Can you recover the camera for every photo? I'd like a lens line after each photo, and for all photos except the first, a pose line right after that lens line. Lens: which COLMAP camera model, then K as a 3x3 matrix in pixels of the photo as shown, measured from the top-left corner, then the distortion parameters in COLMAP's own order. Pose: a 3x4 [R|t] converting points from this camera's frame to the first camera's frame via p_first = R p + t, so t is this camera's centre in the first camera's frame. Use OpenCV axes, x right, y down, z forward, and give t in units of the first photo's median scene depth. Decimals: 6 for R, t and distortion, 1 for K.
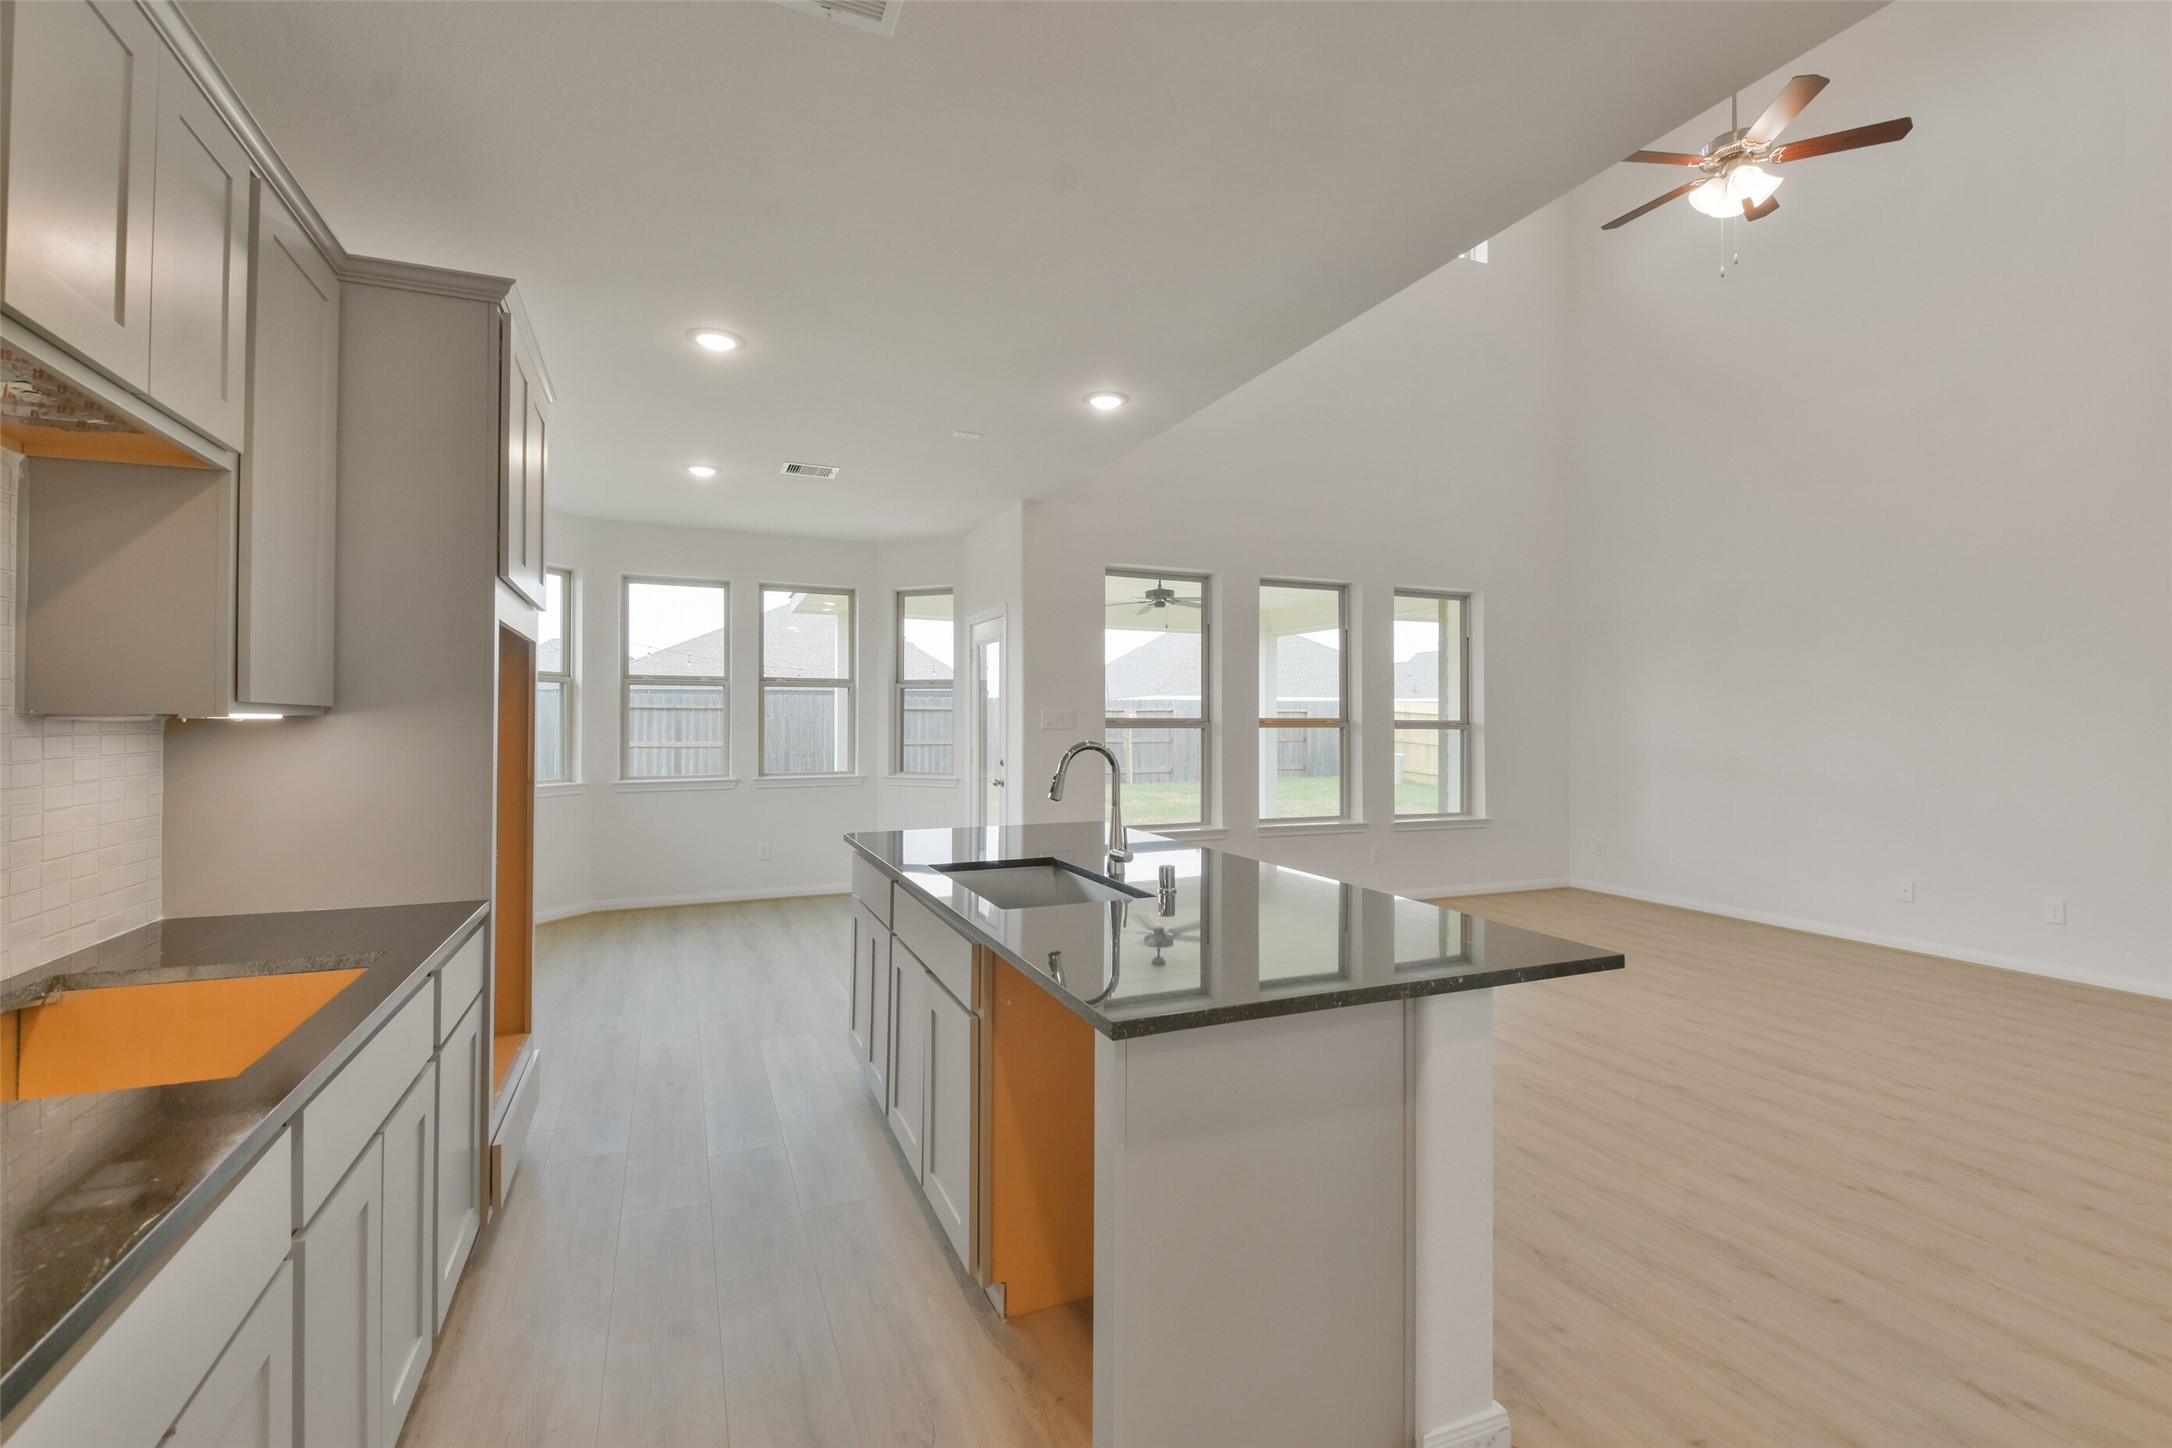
lens RADIAL K [[953.1, 0, 1086.3], [0, 953.1, 707.4], [0, 0, 1]] dist [0.034157, -0.021949]
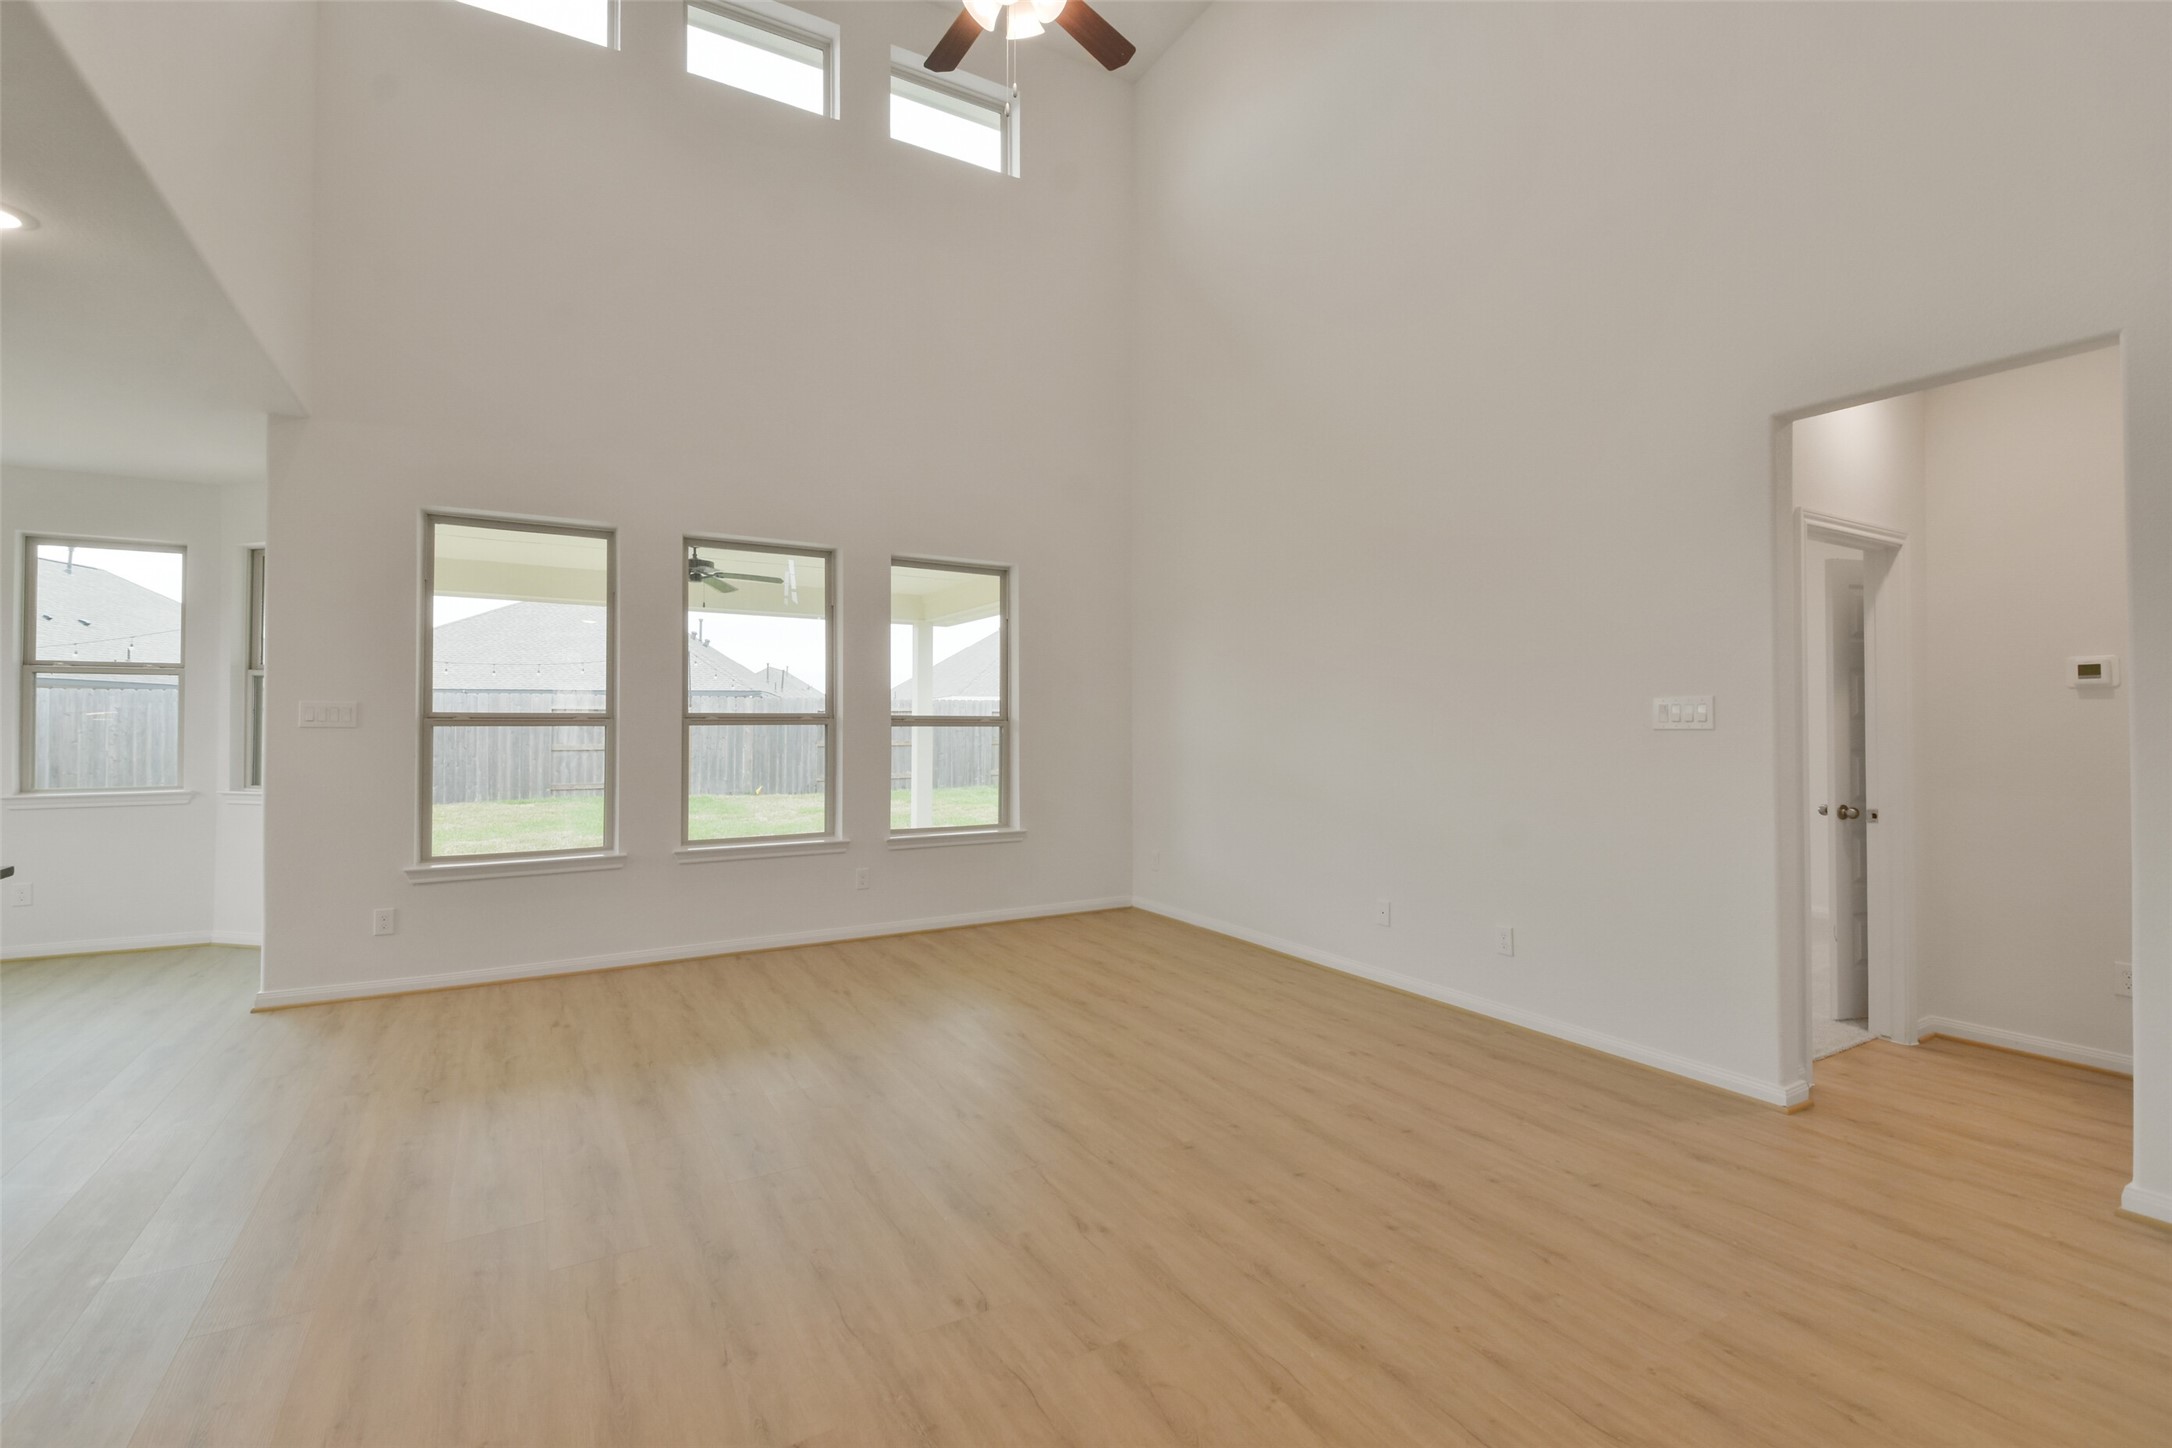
lens RADIAL K [[953.1, 0, 1086.3], [0, 953.1, 707.4], [0, 0, 1]] dist [0.034157, -0.021949]
pose [[0.992739, -0.002006, 0.120269, 0.391326], [0.002361, 0.999993, -0.002804, 0.009319], [-0.120263, 0.003067, 0.992737, 0.155555]]
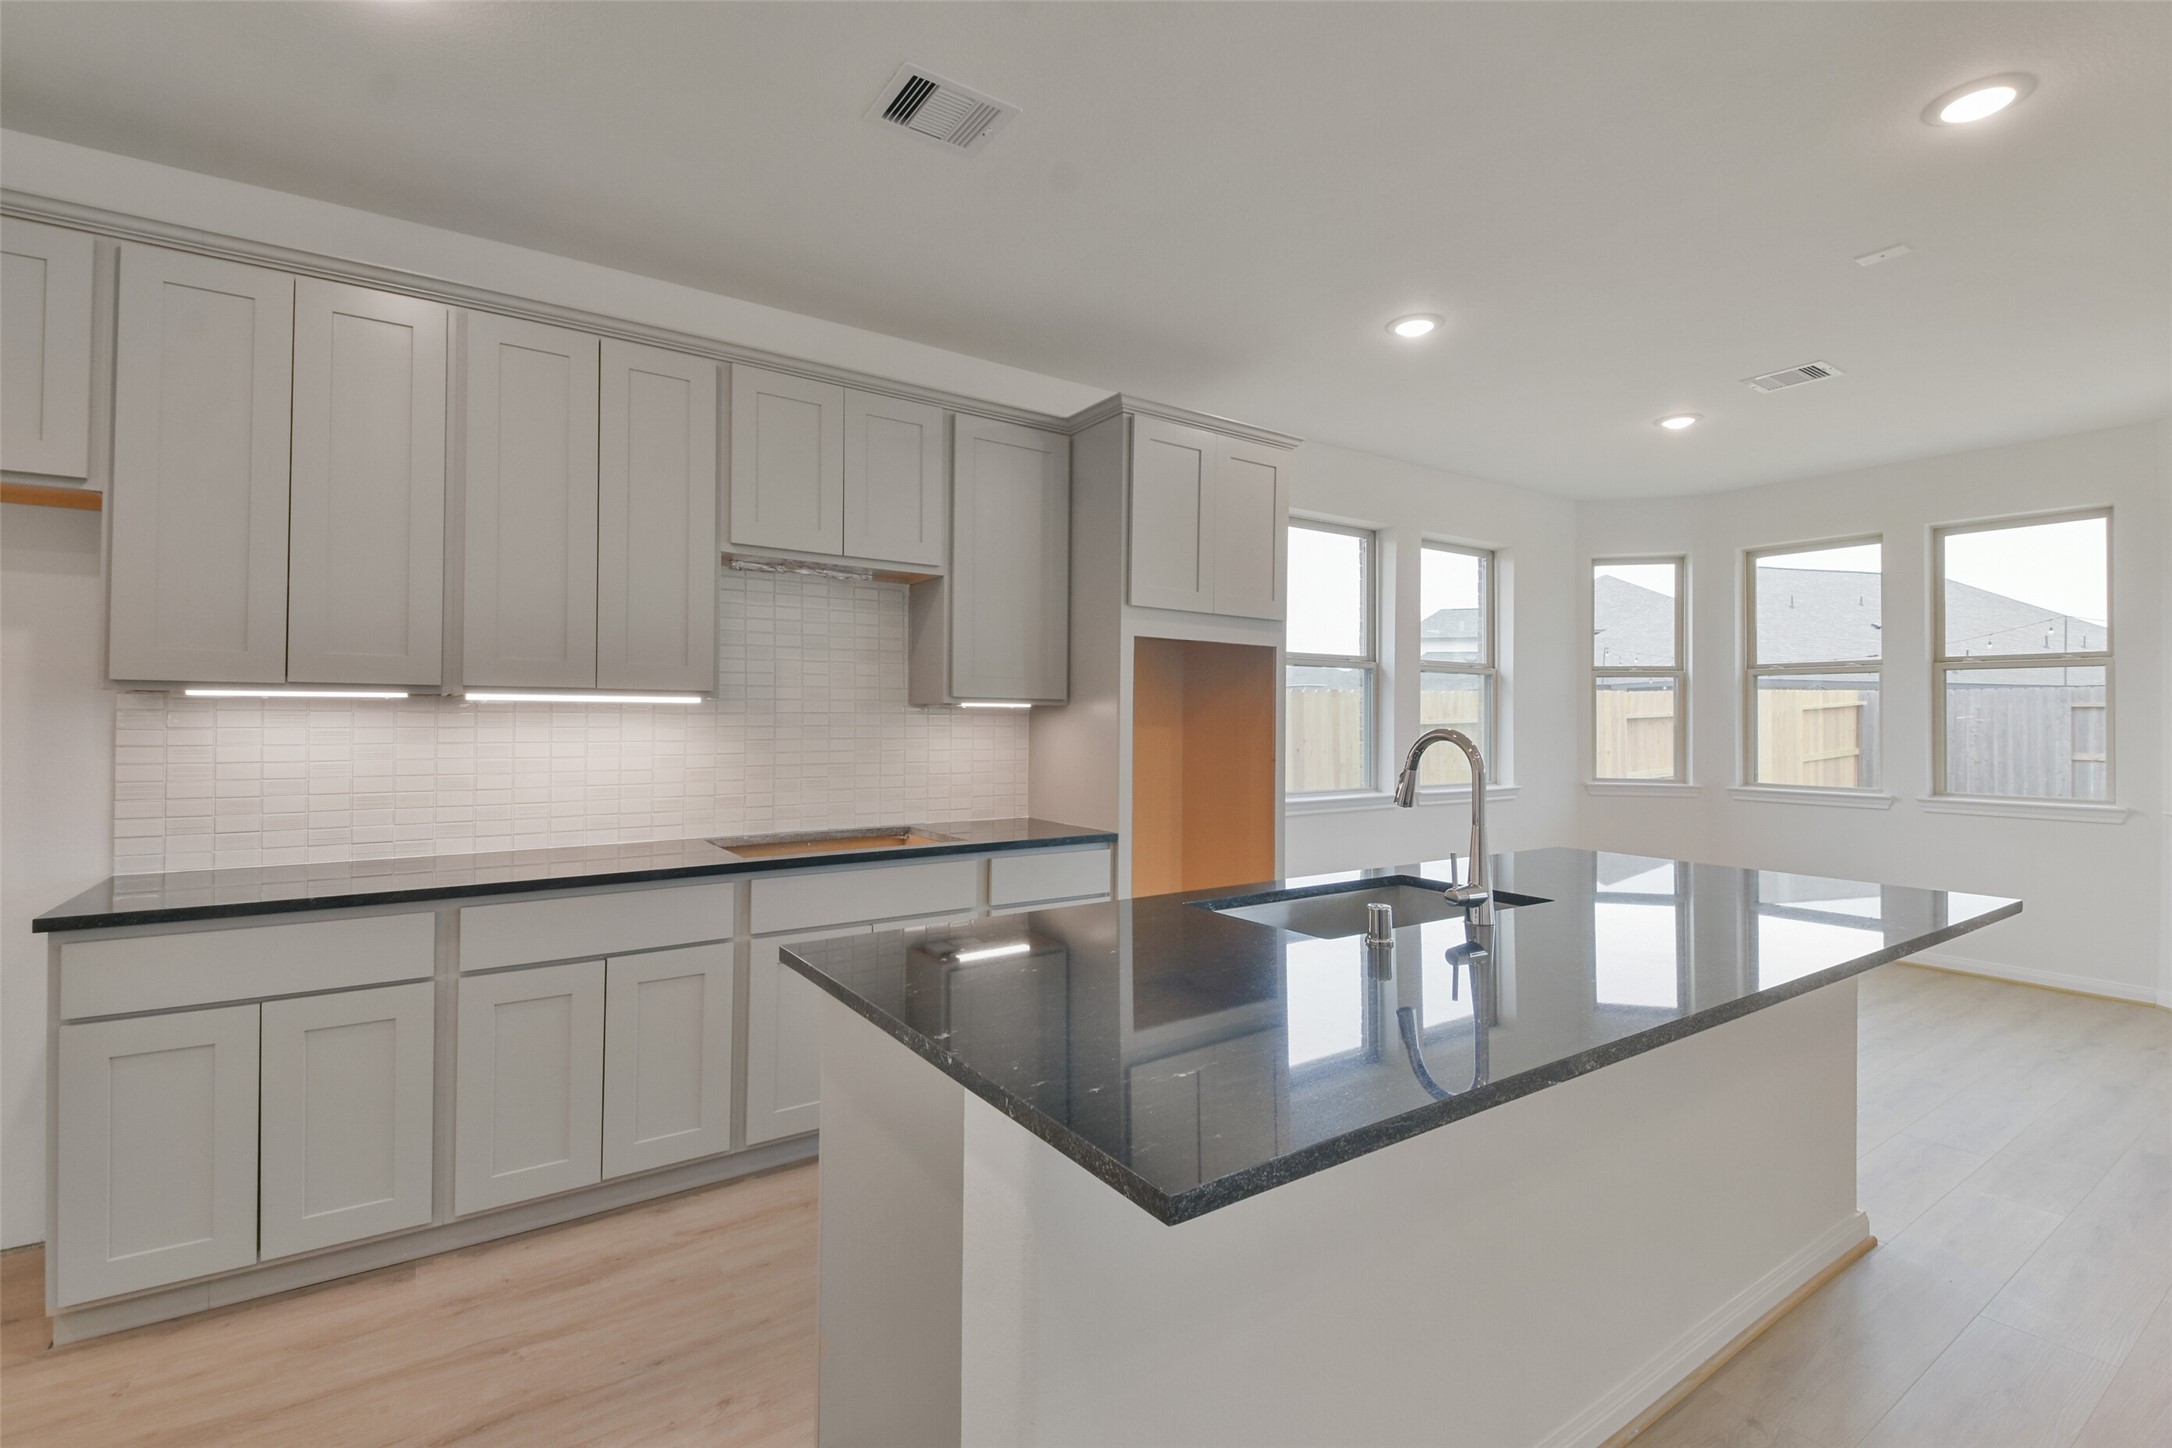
lens RADIAL K [[987.9, 0, 1095.8], [0, 987.9, 704.4], [0, 0, 1]] dist [0.037964, -0.026476]
pose [[0.201018, -0.014288, -0.979483, 0.269134], [0.004829, 0.999896, -0.013595, 0.010718], [0.979576, -0.001997, 0.201066, 0.230471]]
